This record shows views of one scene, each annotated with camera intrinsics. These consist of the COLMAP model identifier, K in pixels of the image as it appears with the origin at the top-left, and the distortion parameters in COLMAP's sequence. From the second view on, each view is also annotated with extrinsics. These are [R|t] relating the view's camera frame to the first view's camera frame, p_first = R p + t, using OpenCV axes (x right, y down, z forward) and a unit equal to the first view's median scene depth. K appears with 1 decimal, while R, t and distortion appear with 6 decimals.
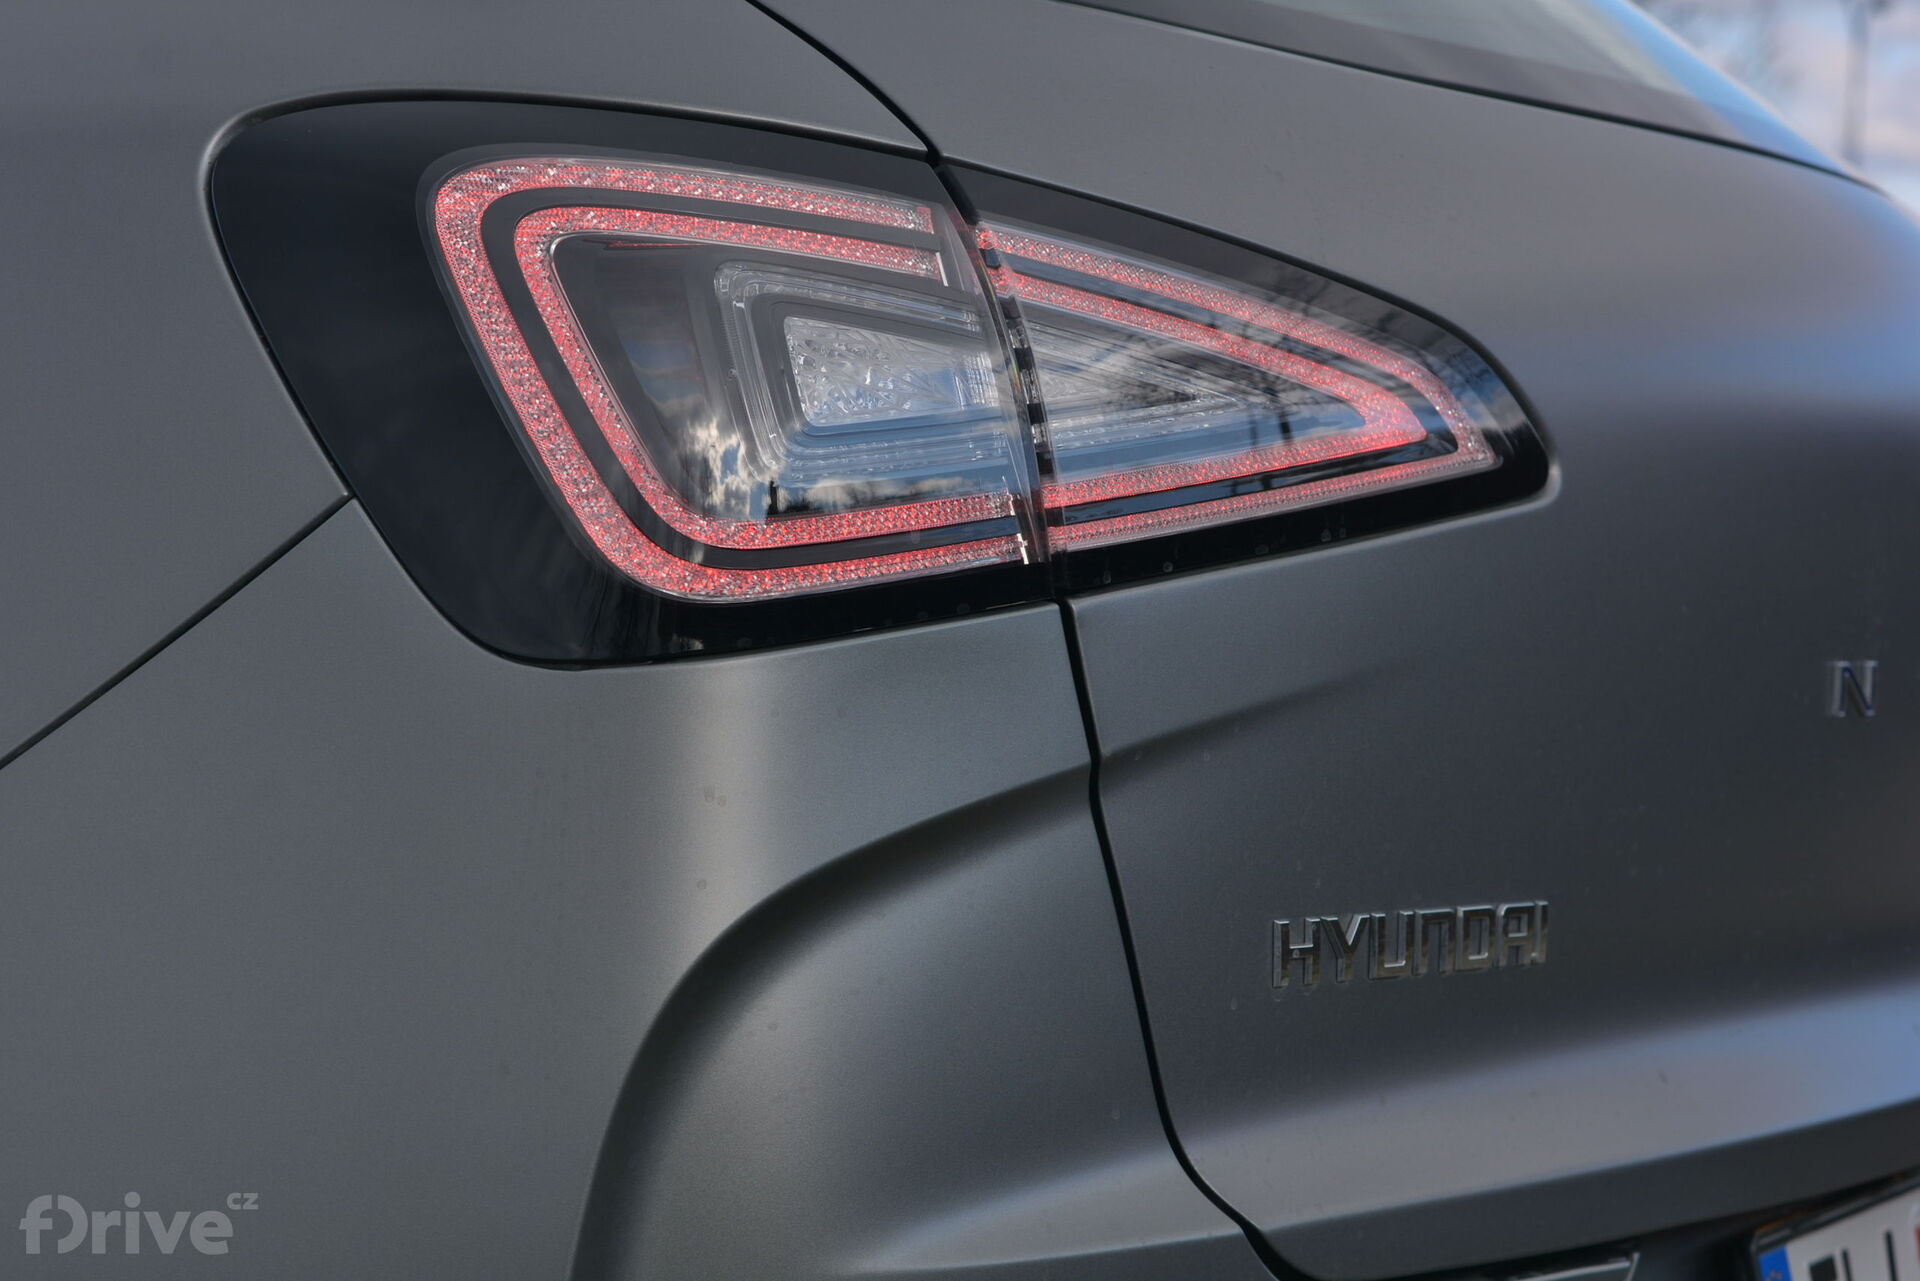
lens RADIAL K [[4252.8, 0, 960.0], [0, 4252.8, 640.5], [0, 0, 1]] dist [-0.061060, 0.117295]
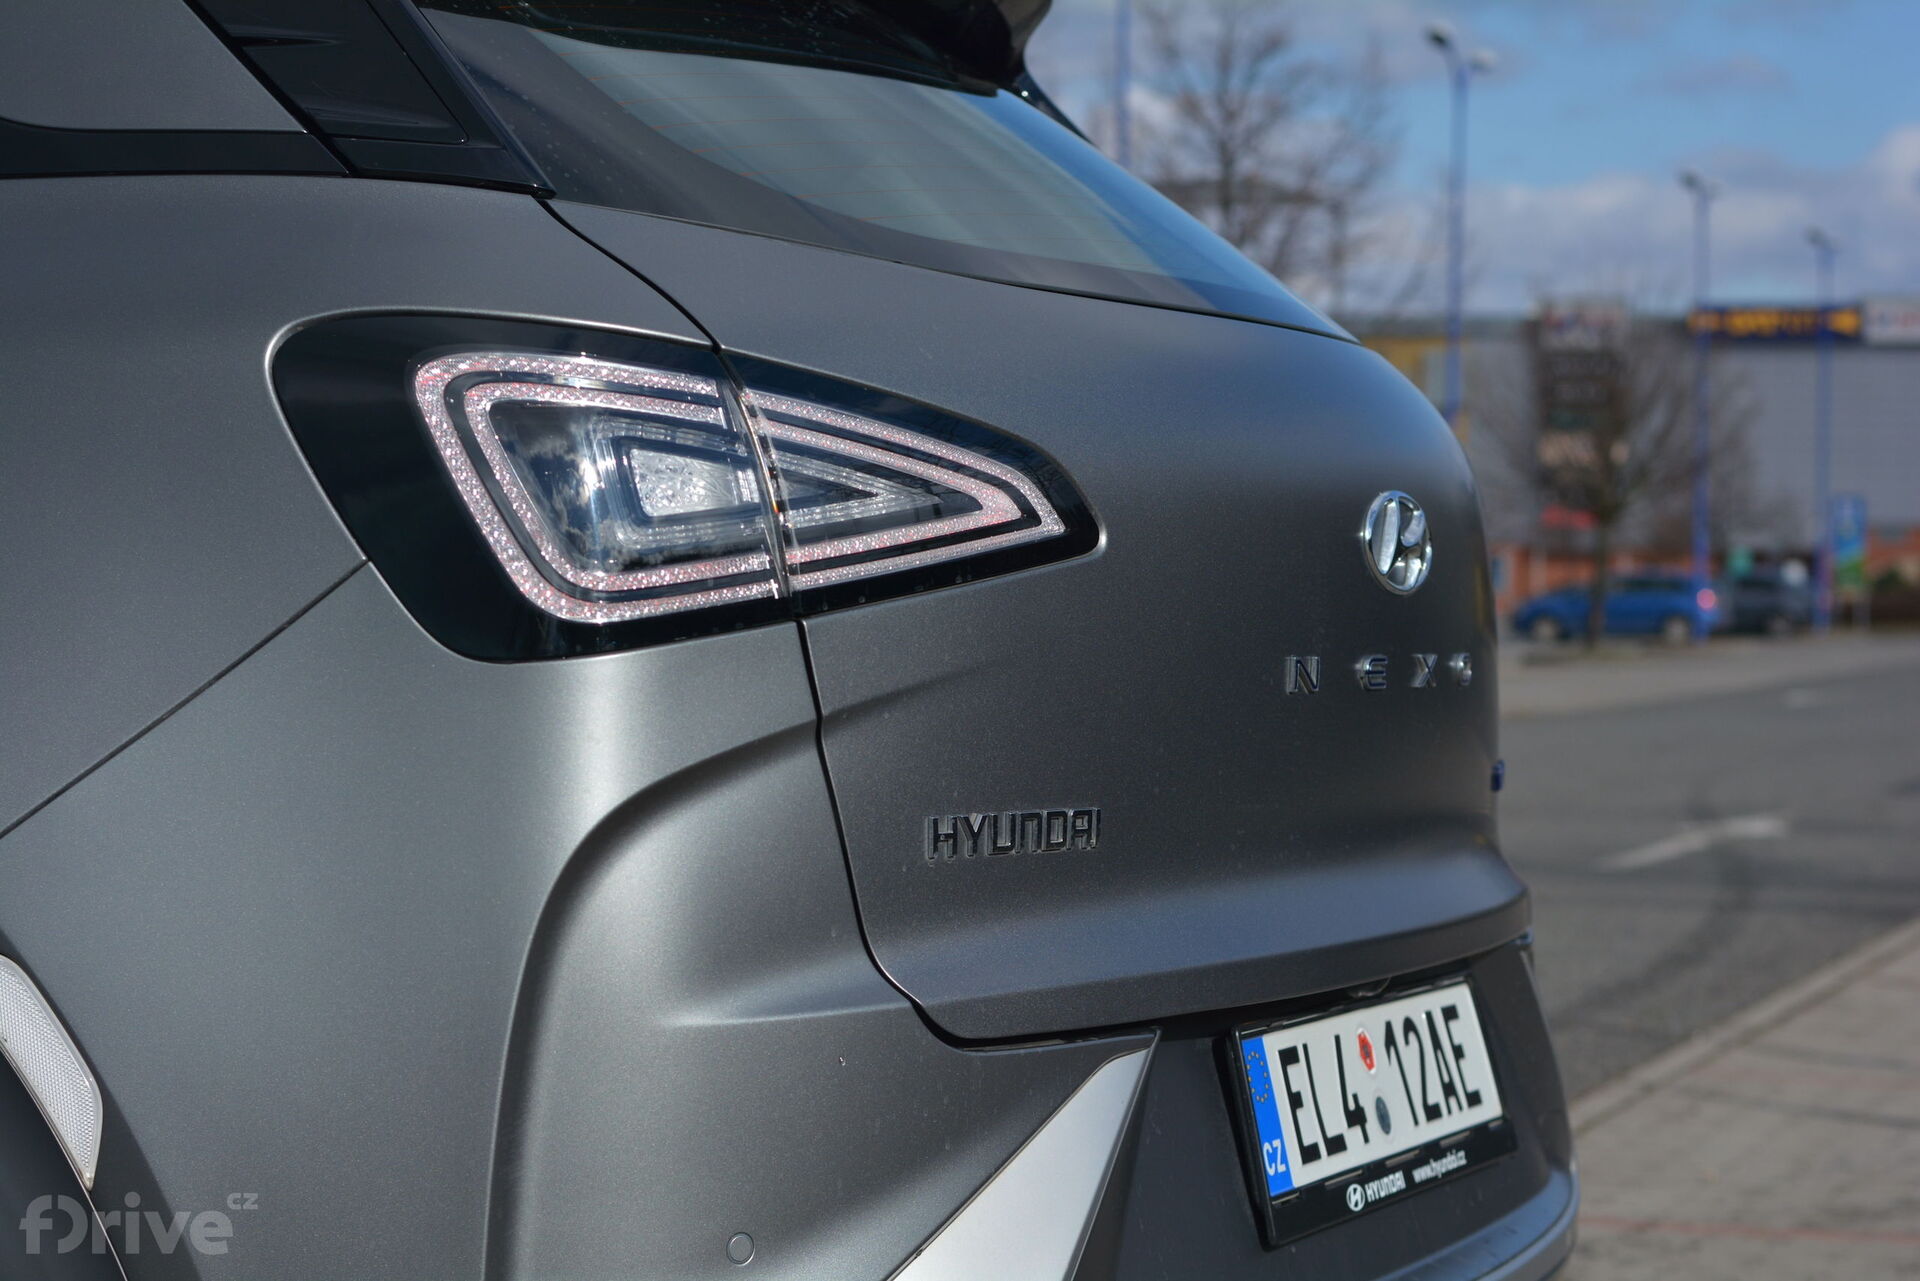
lens RADIAL K [[4252.8, 0, 960.0], [0, 4252.8, 640.5], [0, 0, 1]] dist [-0.061060, 0.117295]
pose [[0.996514, -0.008468, 0.082990, -0.050074], [0.009091, 0.999933, -0.007129, 0.010799], [-0.082925, 0.007858, 0.996525, -0.642927]]
